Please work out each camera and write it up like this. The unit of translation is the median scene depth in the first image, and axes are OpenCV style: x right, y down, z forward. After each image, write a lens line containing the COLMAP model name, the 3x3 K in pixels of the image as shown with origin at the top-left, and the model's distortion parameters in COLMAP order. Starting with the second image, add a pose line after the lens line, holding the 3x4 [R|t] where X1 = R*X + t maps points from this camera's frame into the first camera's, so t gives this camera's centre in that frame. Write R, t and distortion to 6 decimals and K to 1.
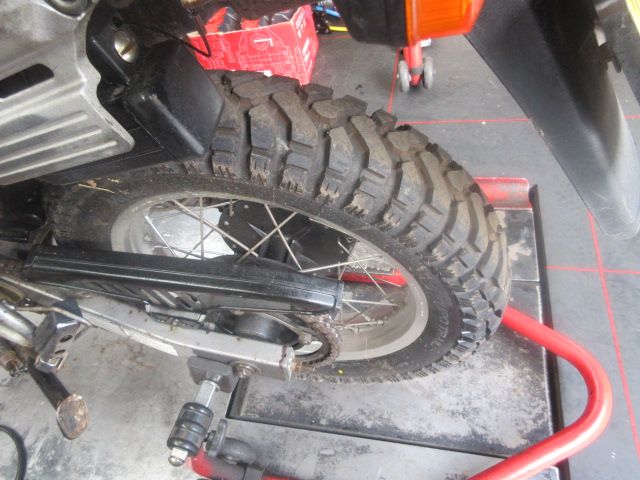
lens RADIAL K [[477.3, 0, 320.0], [0, 477.3, 240.0], [0, 0, 1]] dist [-0.003679, 0.028302]
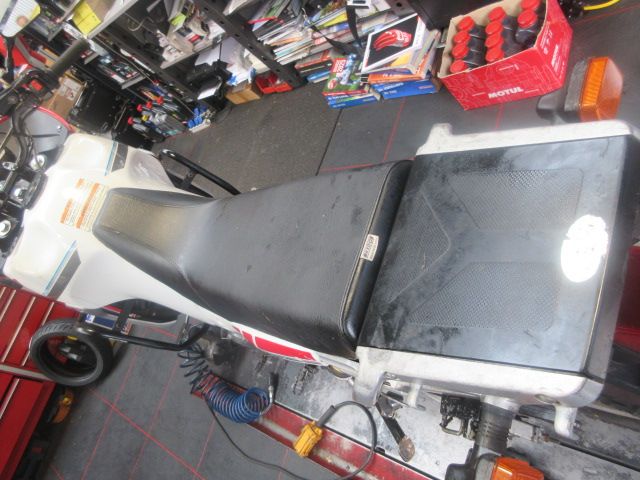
lens RADIAL K [[477.3, 0, 320.0], [0, 477.3, 240.0], [0, 0, 1]] dist [-0.003679, 0.028302]
pose [[0.837840, -0.063499, -0.542210, 0.136094], [0.161711, 0.977505, 0.135404, -0.423576], [0.521415, -0.201128, 0.829261, -0.297030]]
